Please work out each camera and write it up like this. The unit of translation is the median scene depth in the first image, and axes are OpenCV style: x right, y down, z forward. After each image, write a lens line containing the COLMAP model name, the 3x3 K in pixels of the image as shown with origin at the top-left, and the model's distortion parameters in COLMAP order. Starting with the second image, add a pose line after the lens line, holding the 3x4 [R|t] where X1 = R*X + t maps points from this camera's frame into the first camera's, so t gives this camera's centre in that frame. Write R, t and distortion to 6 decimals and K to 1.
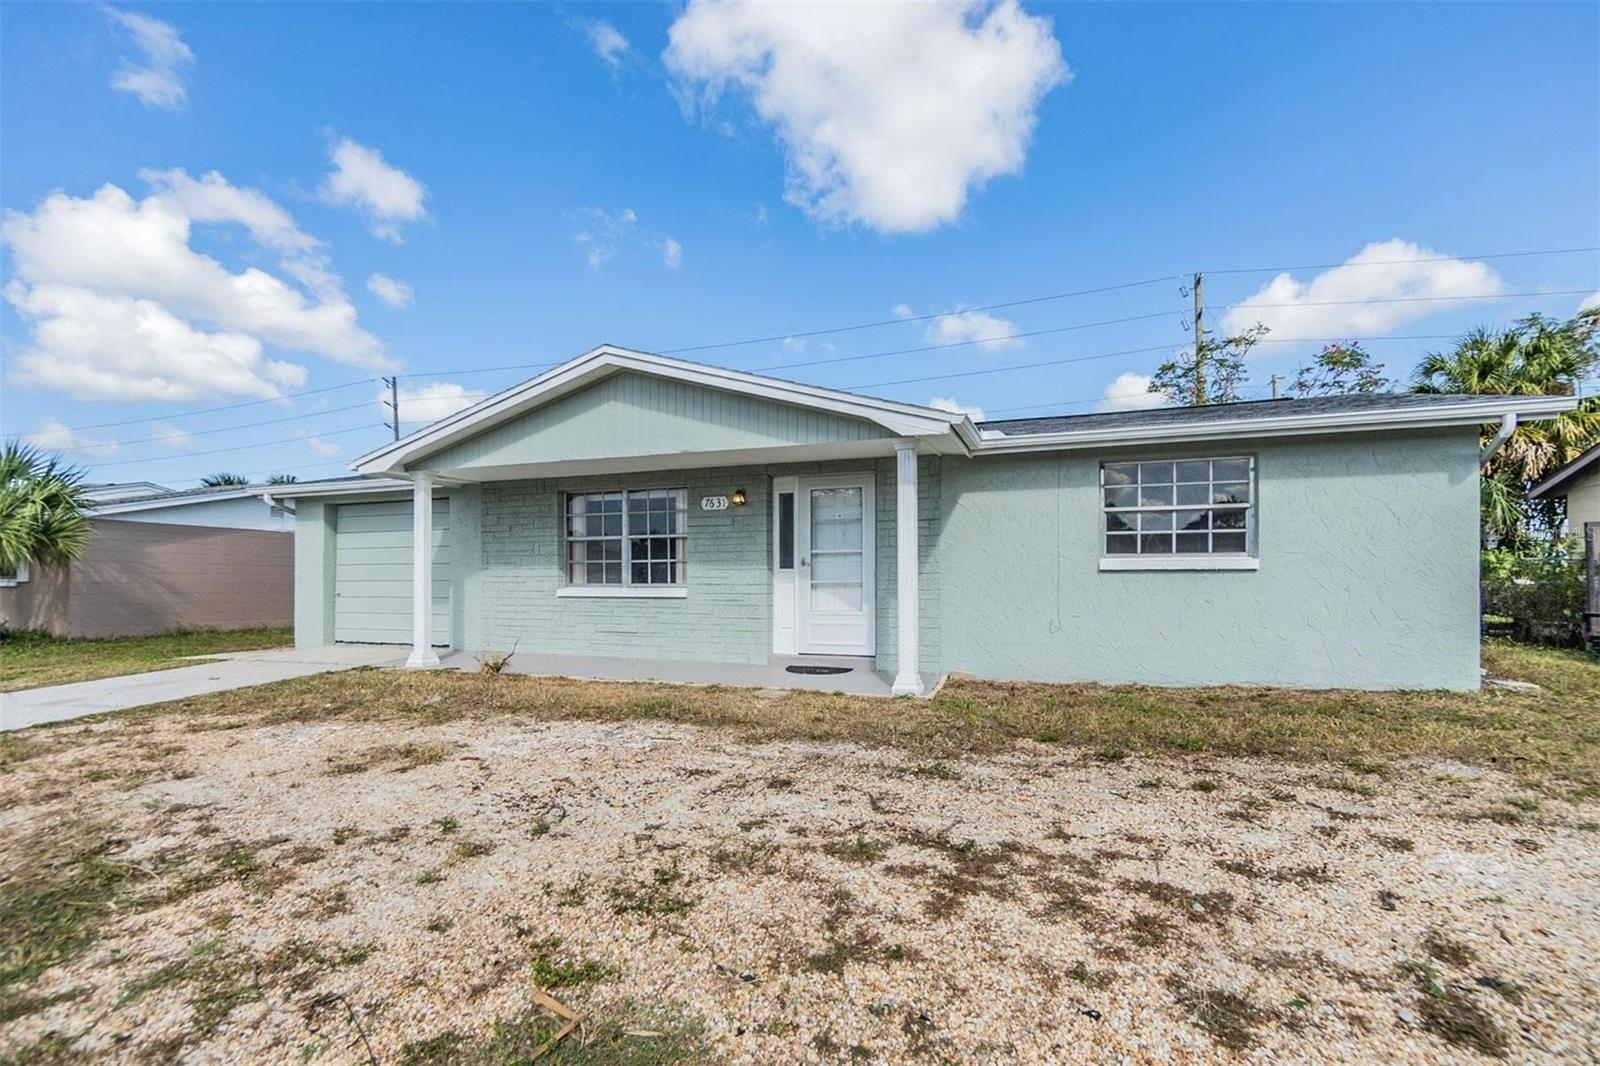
lens RADIAL K [[659.5, 0, 769.7], [0, 659.5, 548.3], [0, 0, 1]] dist [-0.001318, -0.000084]
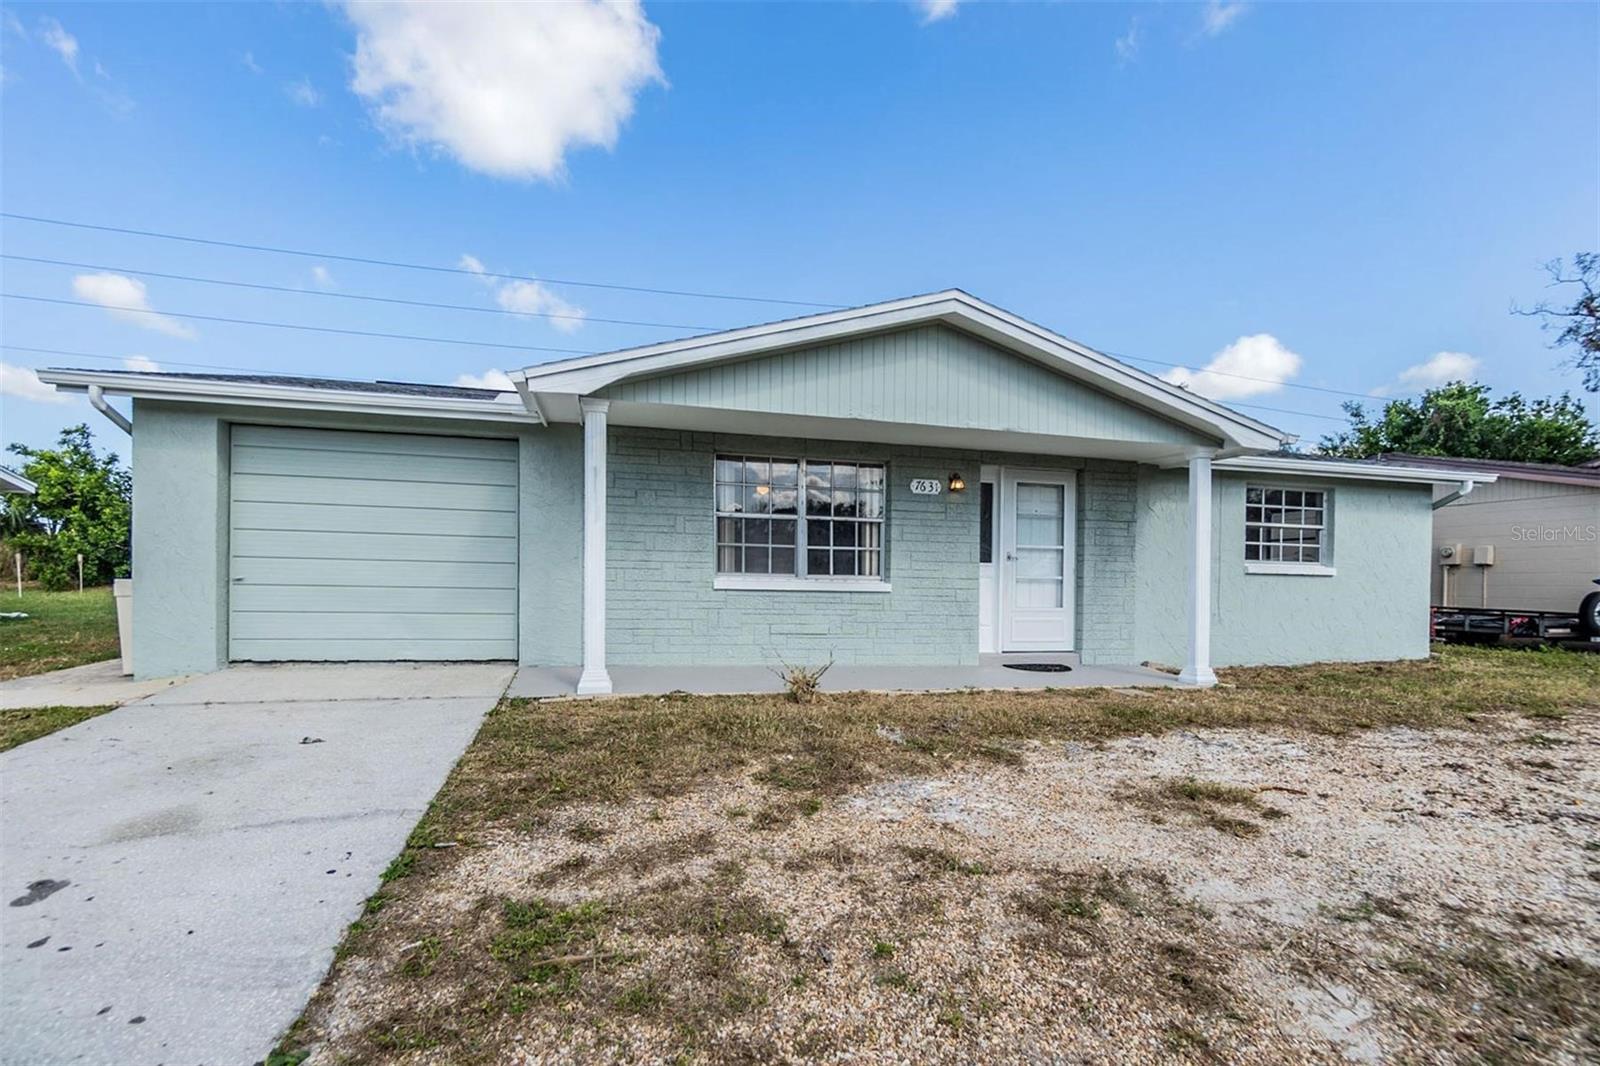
lens RADIAL K [[695.1, 0, 799.7], [0, 695.1, 552.6], [0, 0, 1]] dist [-0.001213, -0.000160]
pose [[0.844102, 0.037093, 0.534898, -0.740212], [-0.049703, 0.998722, 0.009177, 0.020647], [-0.533874, -0.034332, 0.844867, 0.300112]]
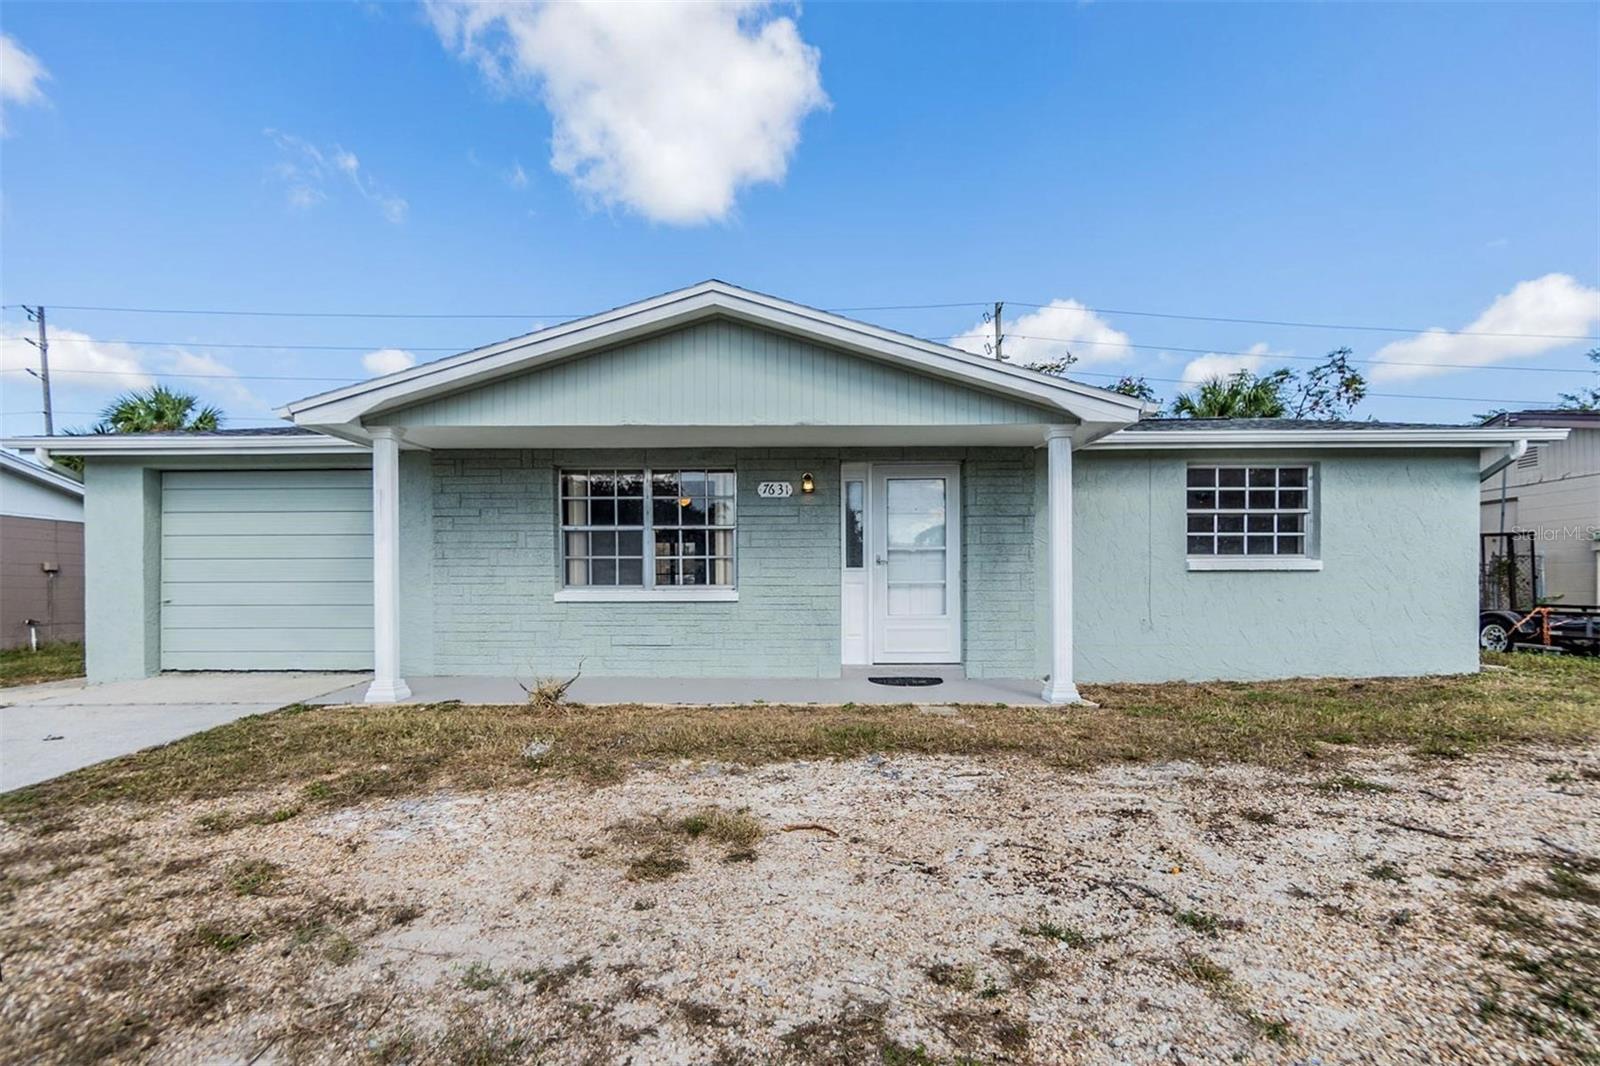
lens RADIAL K [[690.5, 0, 774.5], [0, 690.5, 561.8], [0, 0, 1]] dist [-0.002956, -0.000079]
pose [[0.948554, 0.009330, 0.316477, -0.370411], [-0.014134, 0.999817, 0.012887, 0.012881], [-0.316299, -0.016697, 0.948513, 0.161512]]
